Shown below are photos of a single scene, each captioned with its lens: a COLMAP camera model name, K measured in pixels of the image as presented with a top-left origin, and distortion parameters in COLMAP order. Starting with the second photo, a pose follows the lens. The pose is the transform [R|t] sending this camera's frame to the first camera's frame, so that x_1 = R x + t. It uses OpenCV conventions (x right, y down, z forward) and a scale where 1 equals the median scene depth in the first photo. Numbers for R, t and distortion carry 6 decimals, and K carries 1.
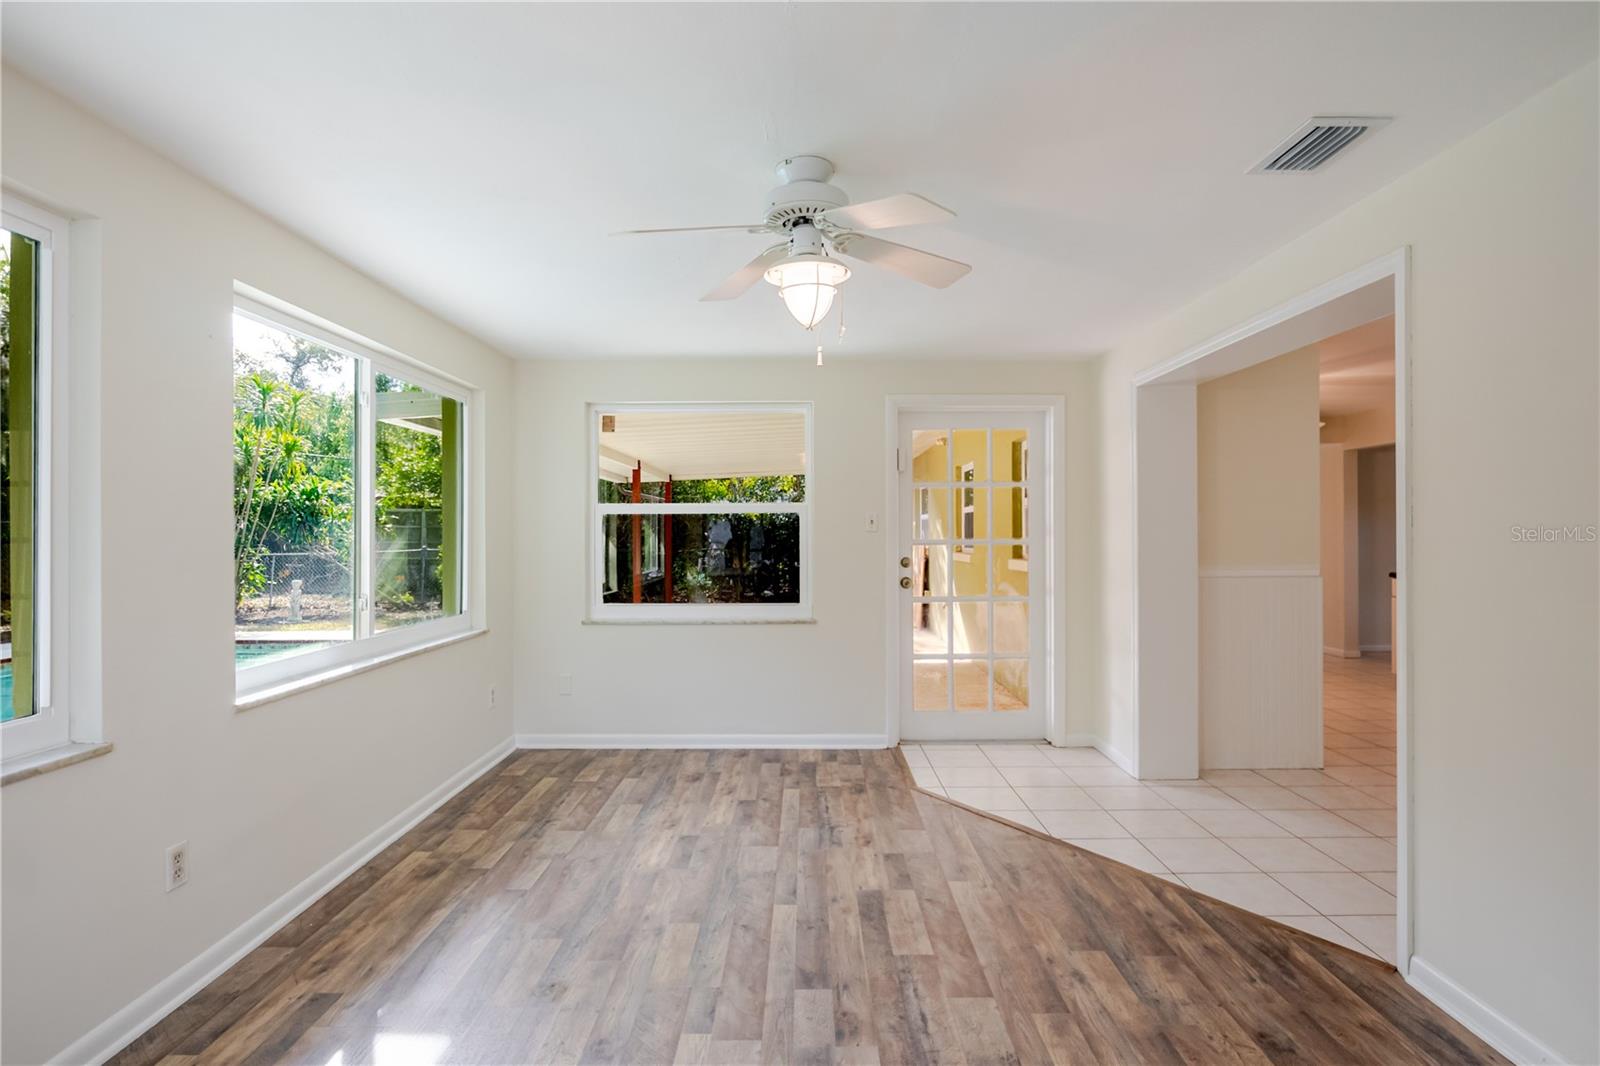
lens RADIAL K [[797.4, 0, 806.7], [0, 797.4, 532.1], [0, 0, 1]] dist [-0.009576, -0.001373]
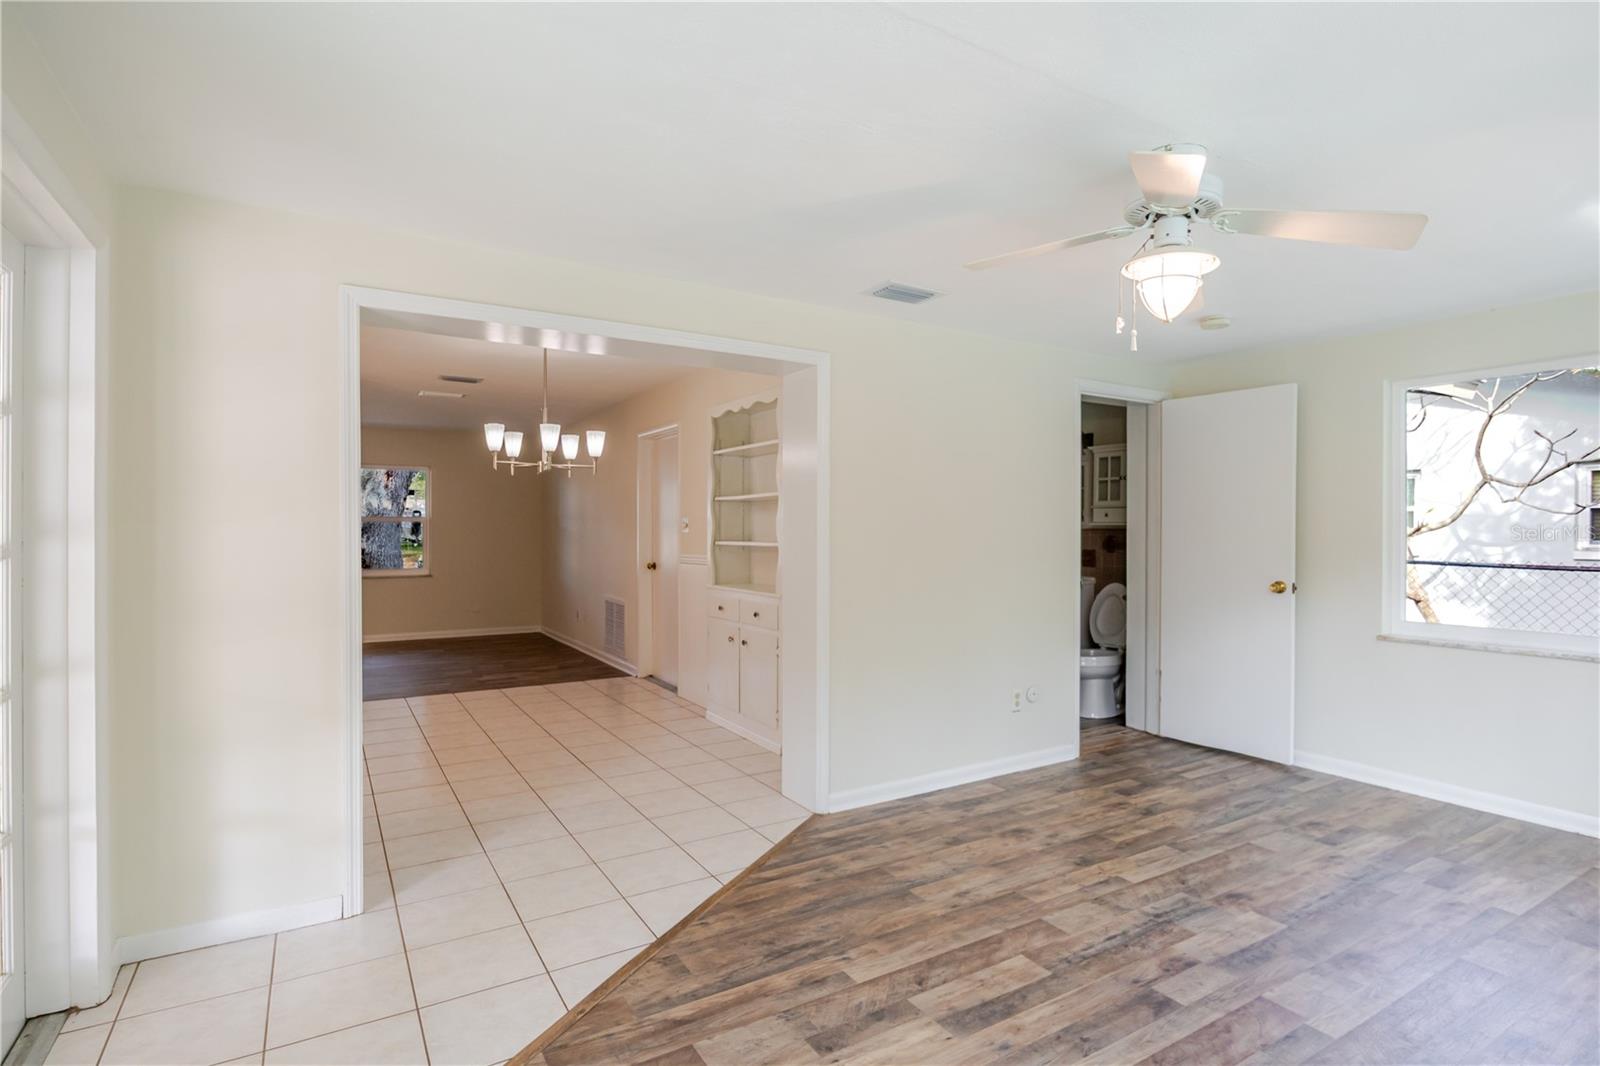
lens RADIAL K [[797.4, 0, 807.9], [0, 797.4, 529.5], [0, 0, 1]] dist [-0.009576, -0.001373]
pose [[-0.520878, 0.001310, 0.853630, -0.504823], [-0.002903, 0.999990, -0.003306, 0.000025], [-0.853626, -0.004200, -0.520869, 1.595094]]
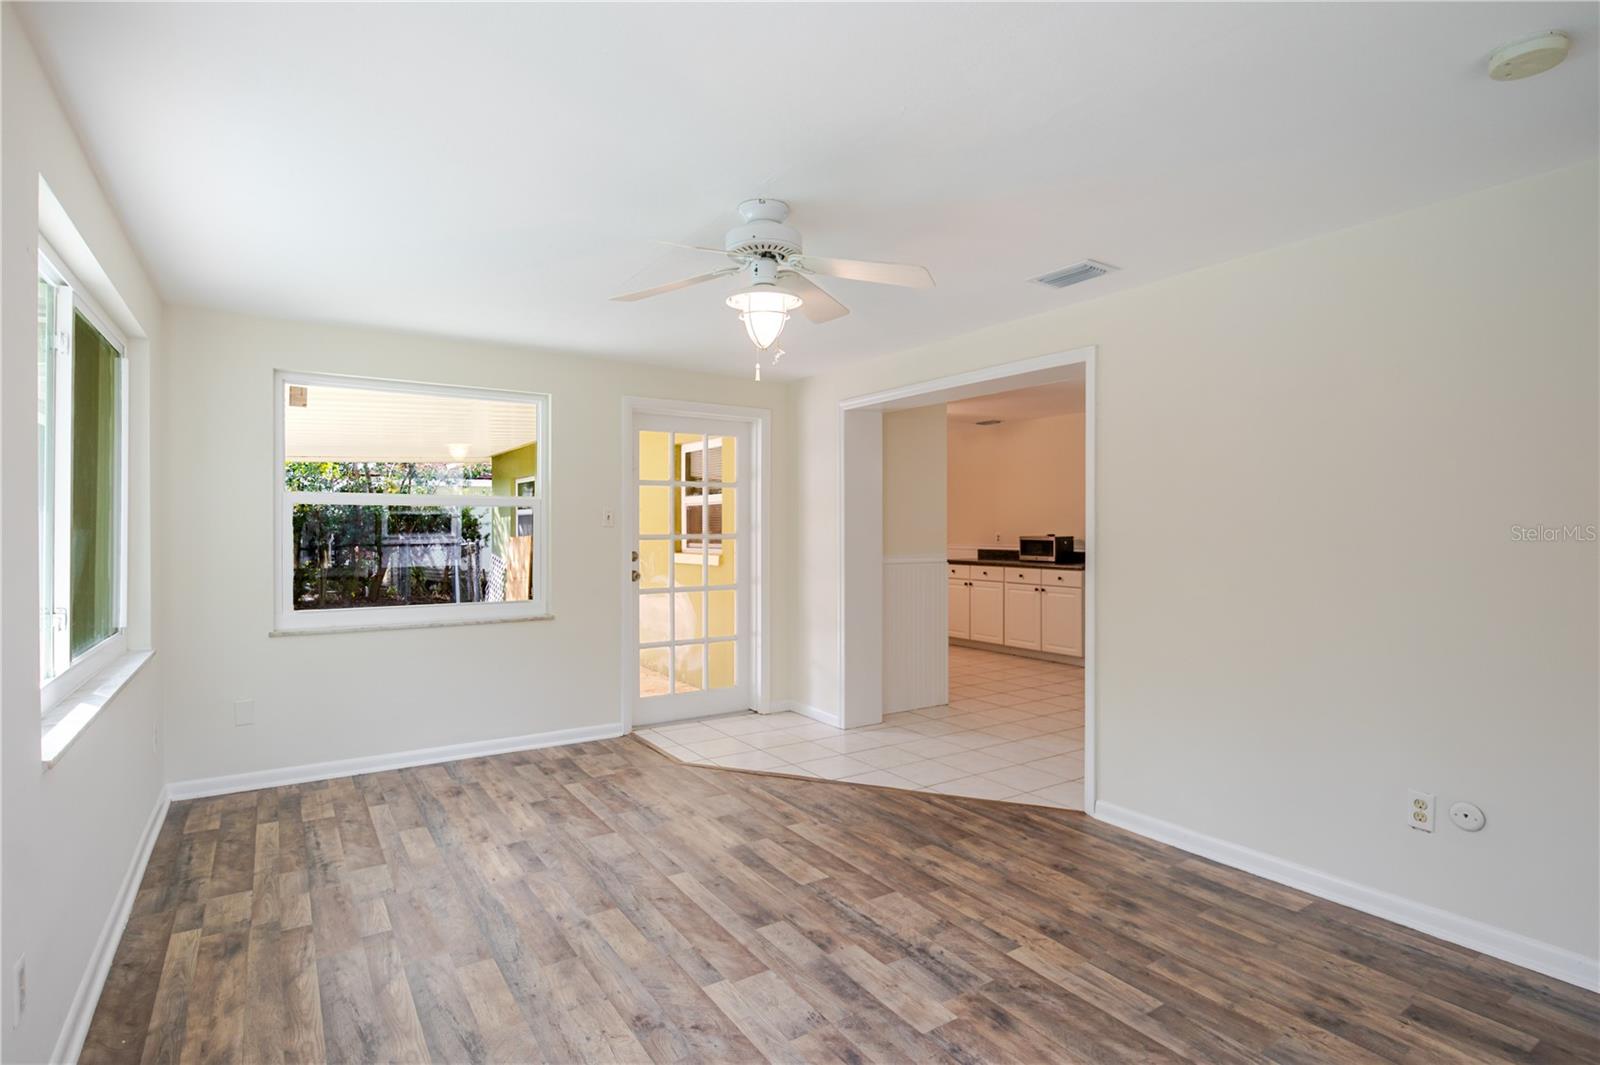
lens RADIAL K [[797.4, 0, 809.3], [0, 797.4, 531.1], [0, 0, 1]] dist [-0.009576, -0.001373]
pose [[0.829730, 0.002970, 0.558157, -0.494176], [-0.005364, 0.999982, 0.002653, 0.002085], [-0.558140, -0.005196, 0.829731, 0.013412]]
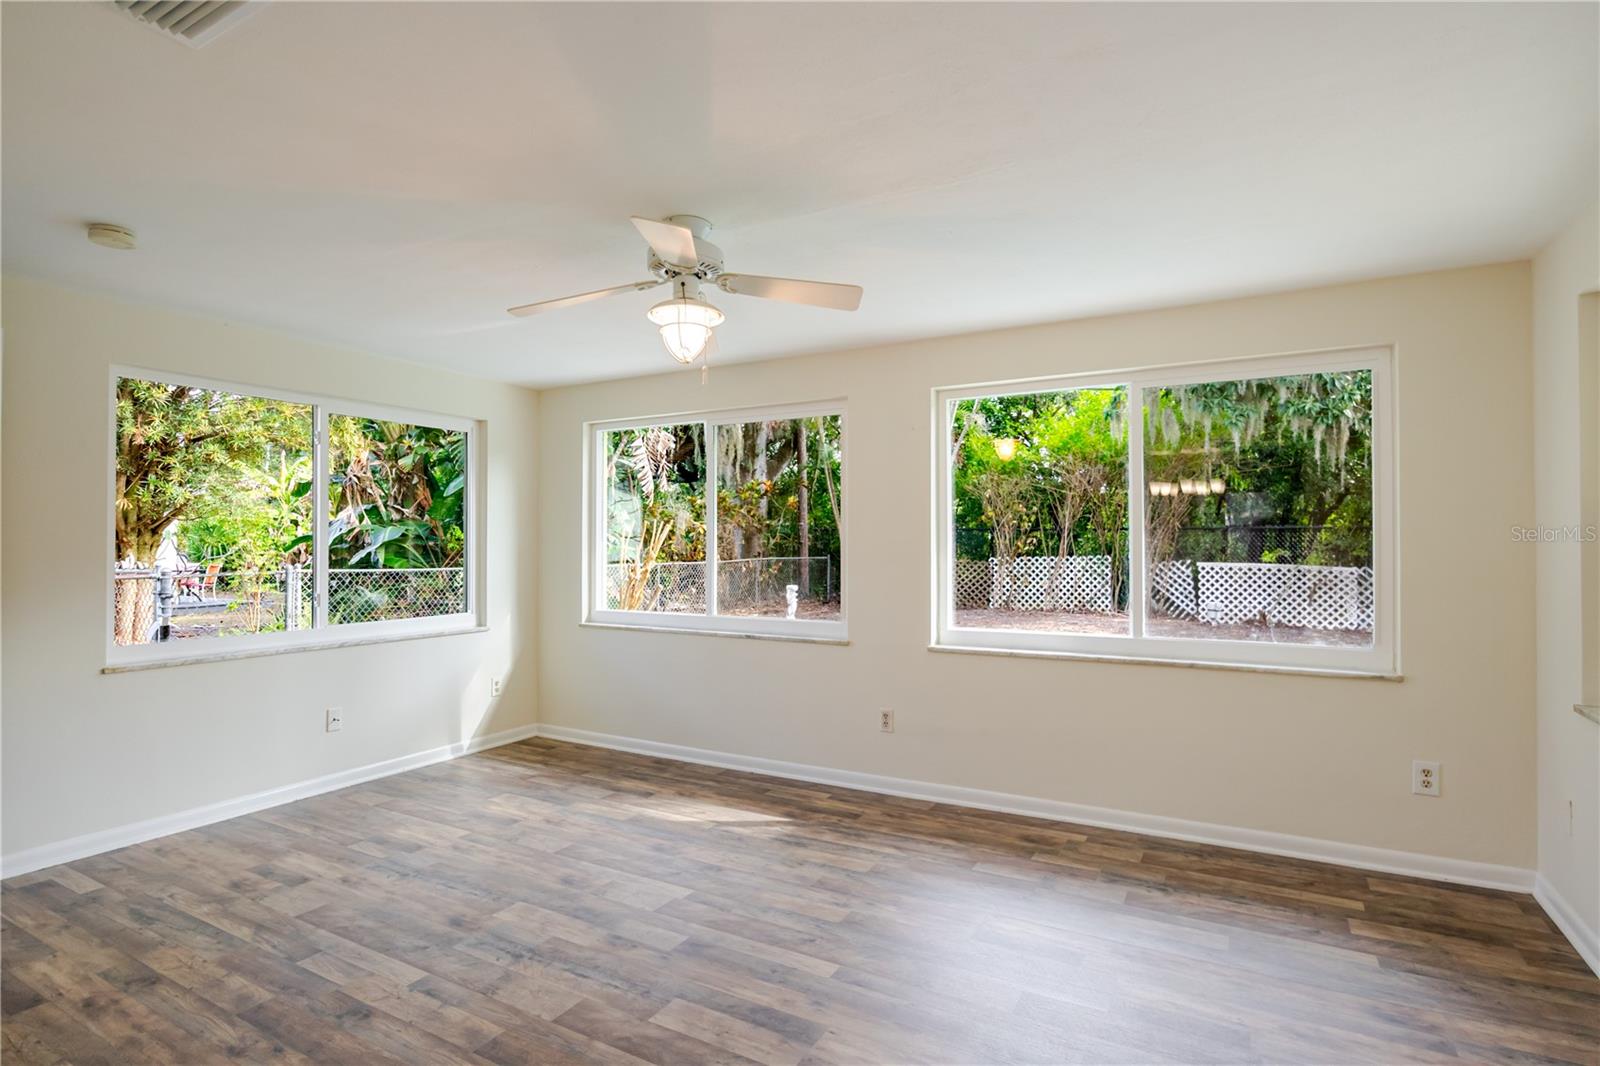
lens RADIAL K [[797.4, 0, 812.4], [0, 797.4, 529.9], [0, 0, 1]] dist [-0.009576, -0.001373]
pose [[-0.485847, -0.010398, -0.873982, 0.772714], [0.004848, 0.999882, -0.014591, -0.000713], [0.874031, -0.011326, -0.485739, 1.452182]]
